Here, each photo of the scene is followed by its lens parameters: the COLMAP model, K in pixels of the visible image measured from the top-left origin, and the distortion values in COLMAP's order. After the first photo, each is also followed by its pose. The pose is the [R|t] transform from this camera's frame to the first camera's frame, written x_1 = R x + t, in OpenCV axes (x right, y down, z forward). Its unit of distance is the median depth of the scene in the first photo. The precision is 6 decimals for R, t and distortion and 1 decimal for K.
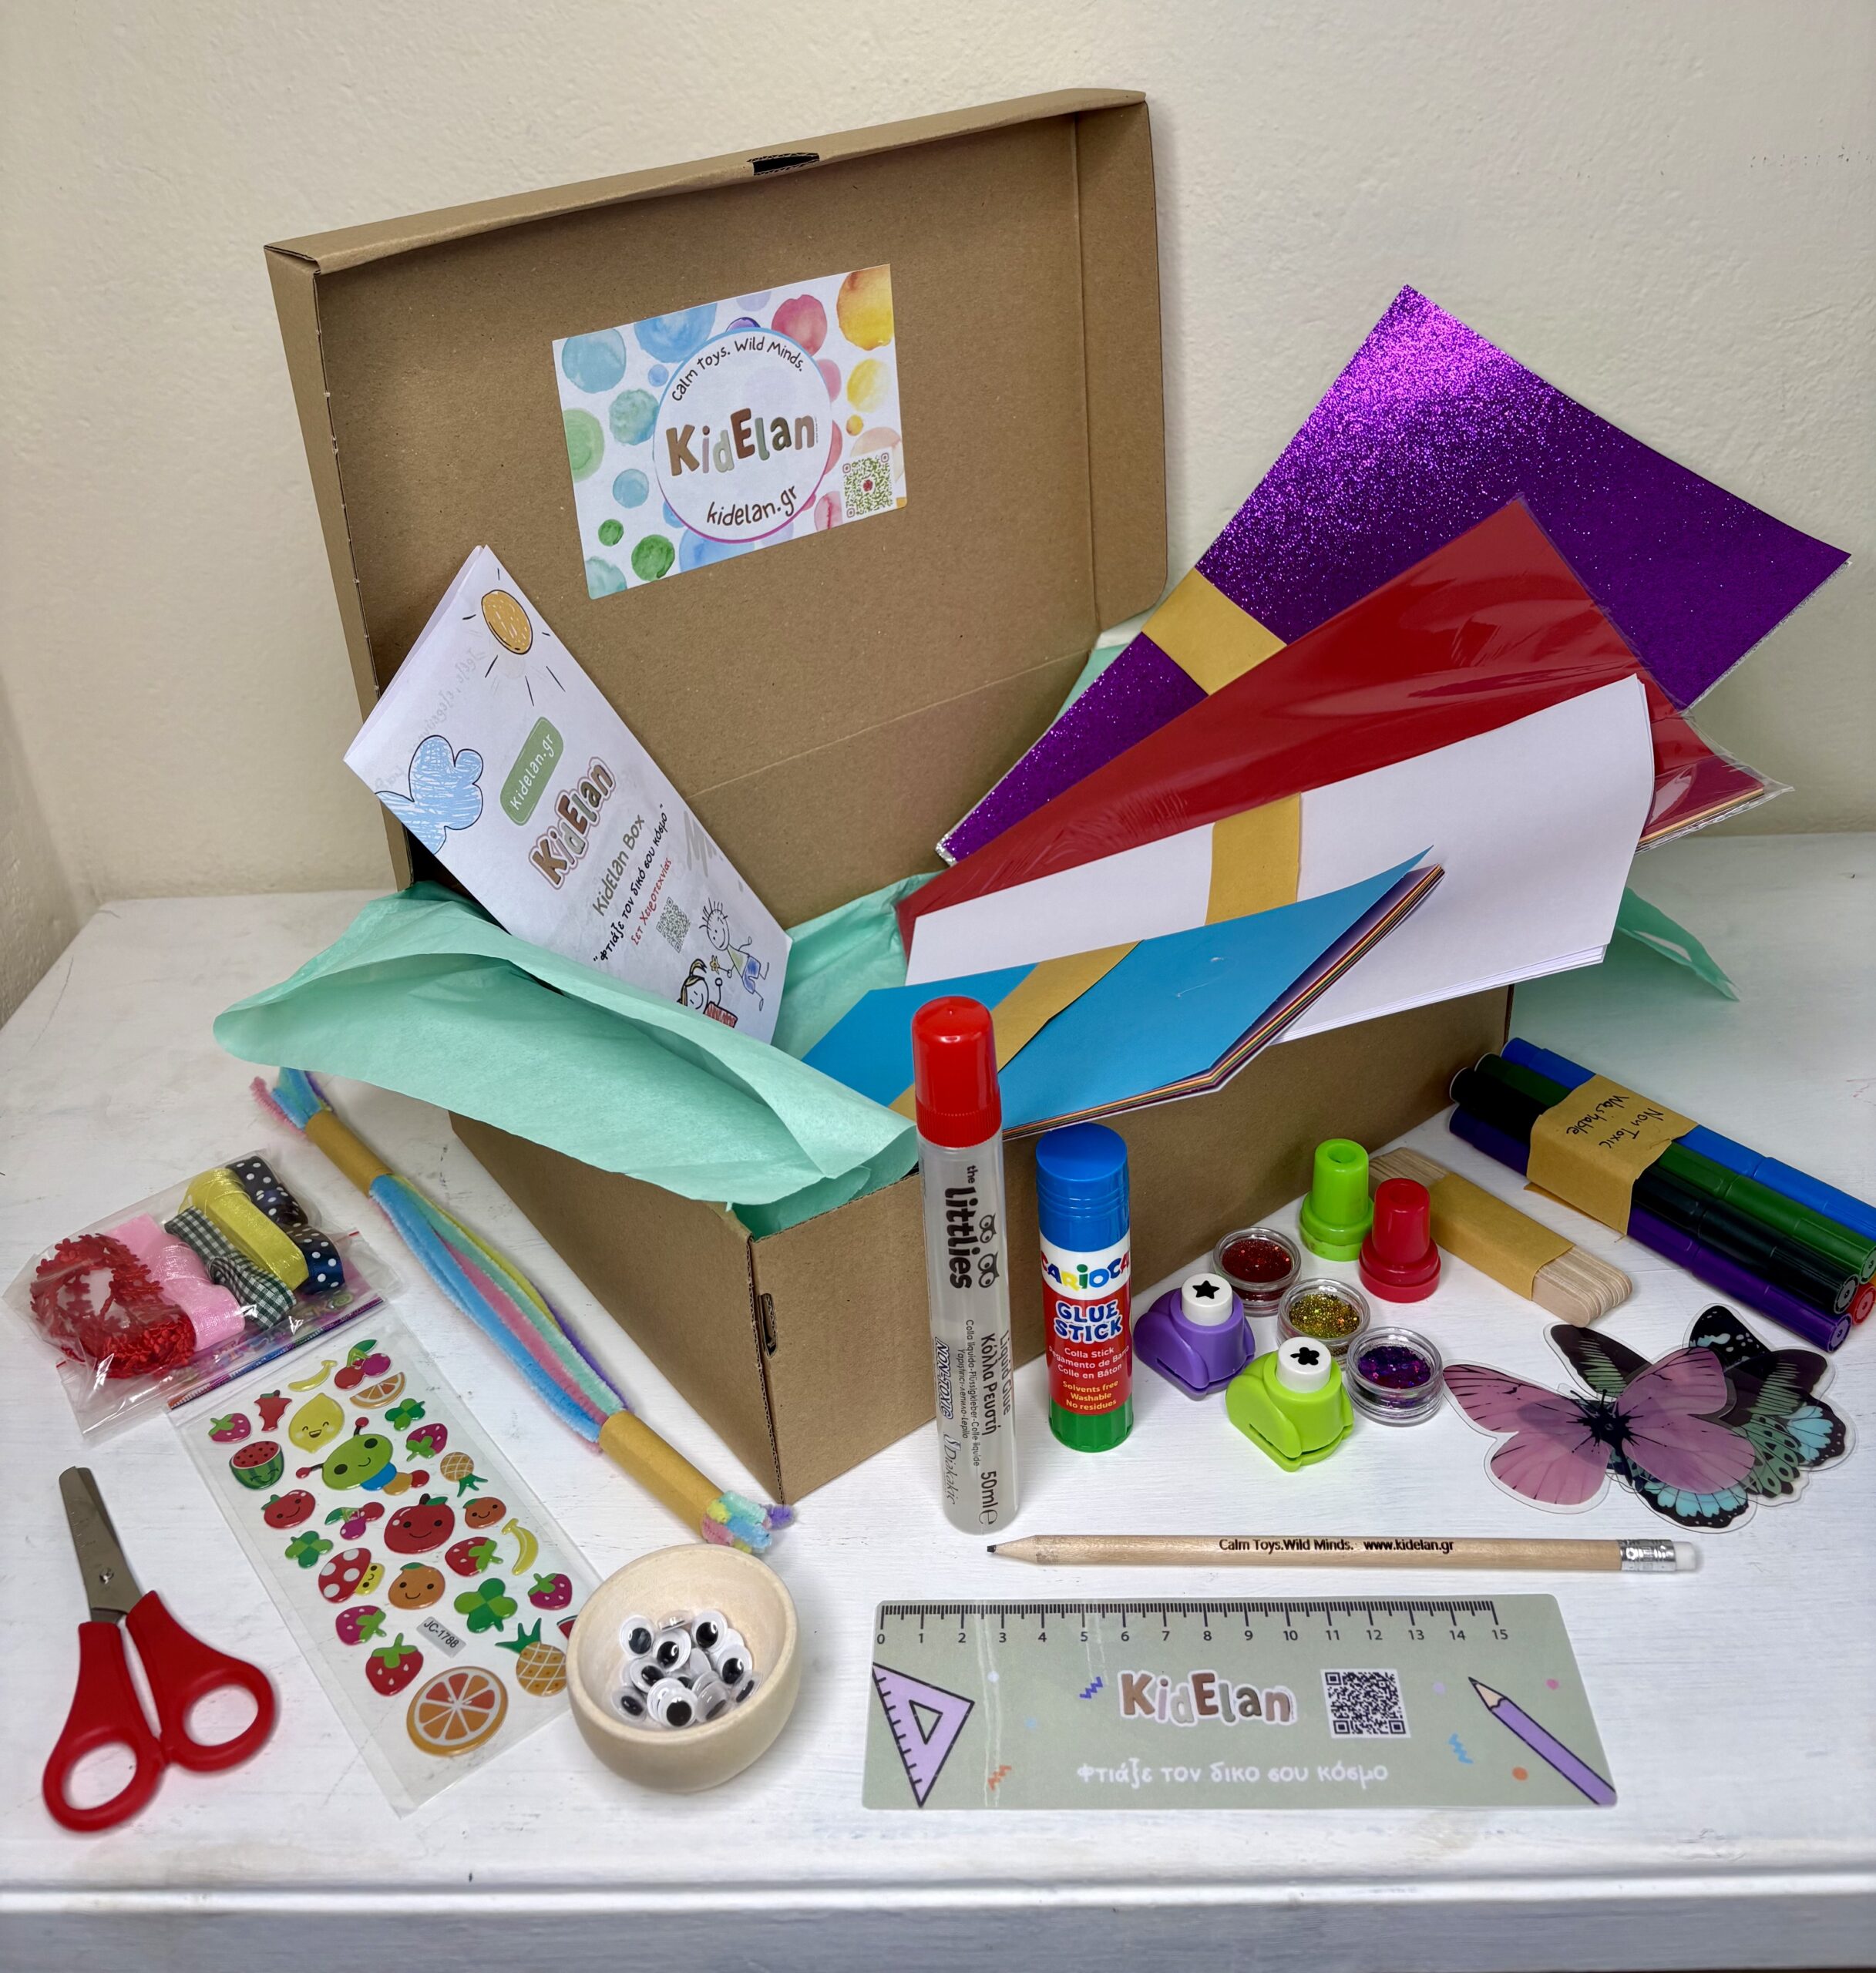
lens RADIAL K [[1731.6, 0, 938.7], [0, 1731.6, 899.4], [0, 0, 1]] dist [0.073919, -0.122187]
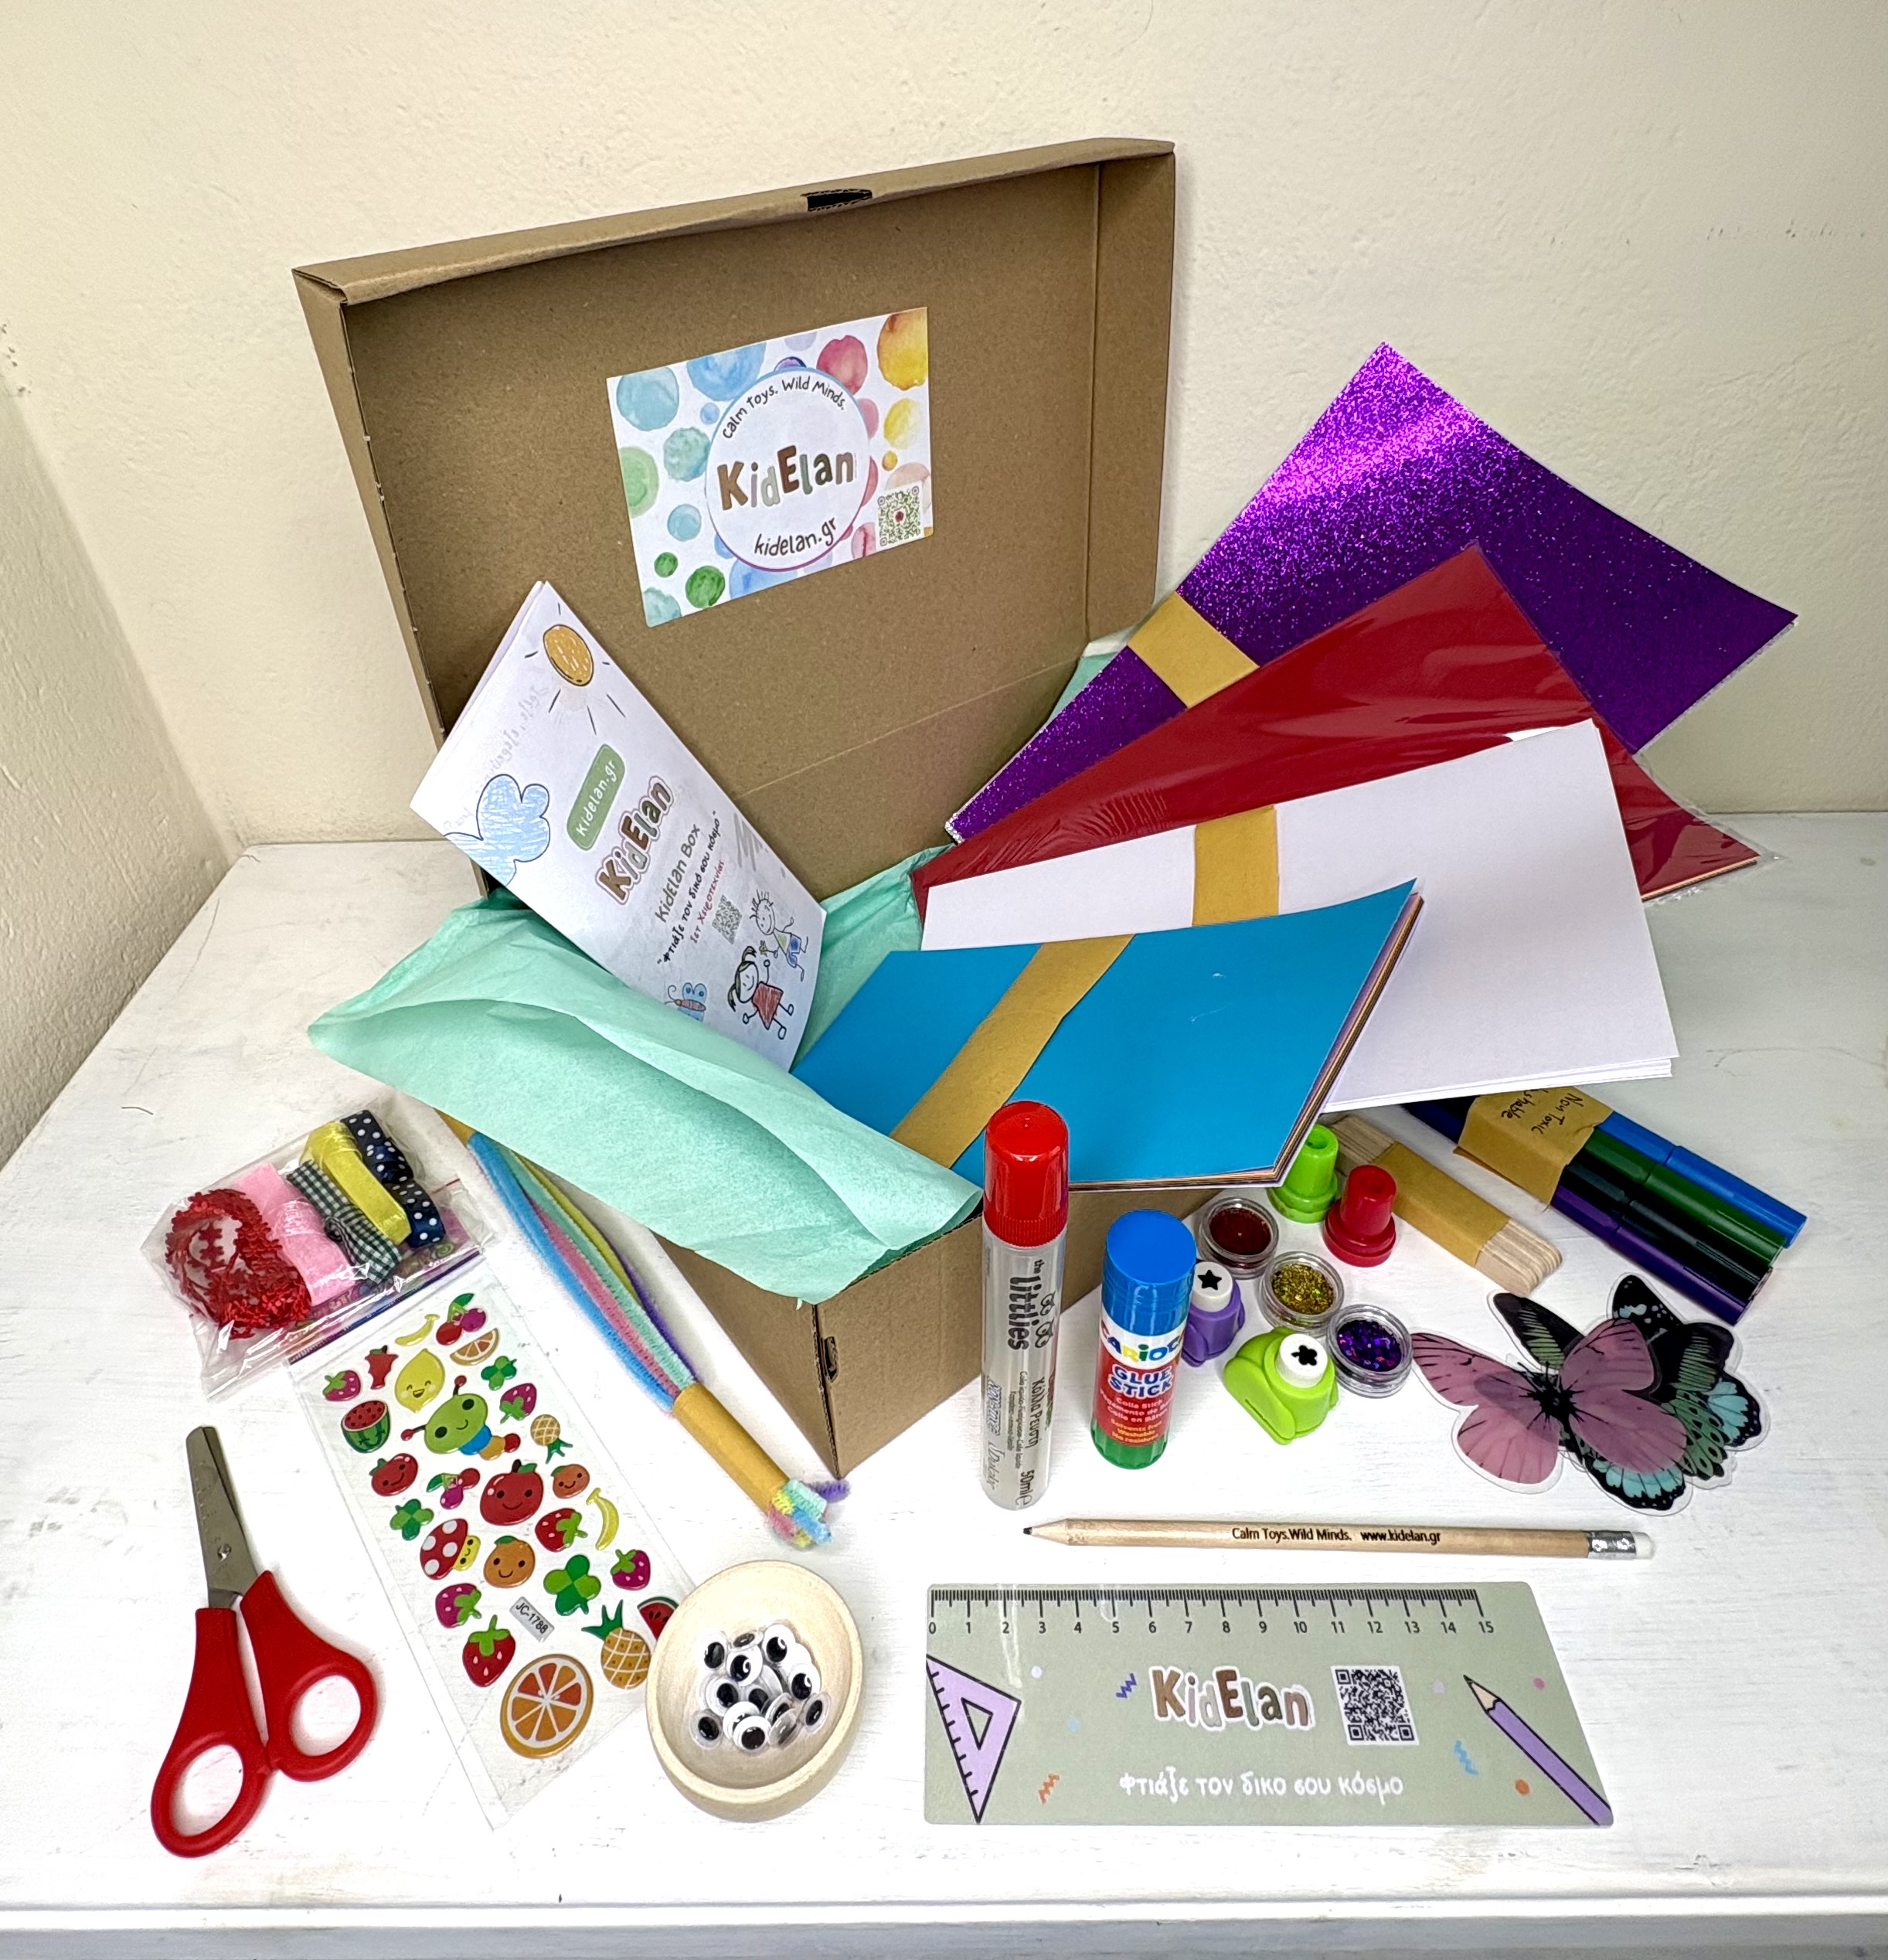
lens RADIAL K [[1269.5, 0, 966.9], [0, 1269.5, 977.0], [0, 0, 1]] dist [0.005516, -0.000025]
pose [[0.998991, 0.008405, 0.044129, -0.041896], [-0.014417, 0.990362, 0.137753, -0.081662], [-0.042545, -0.138250, 0.989483, 0.214662]]
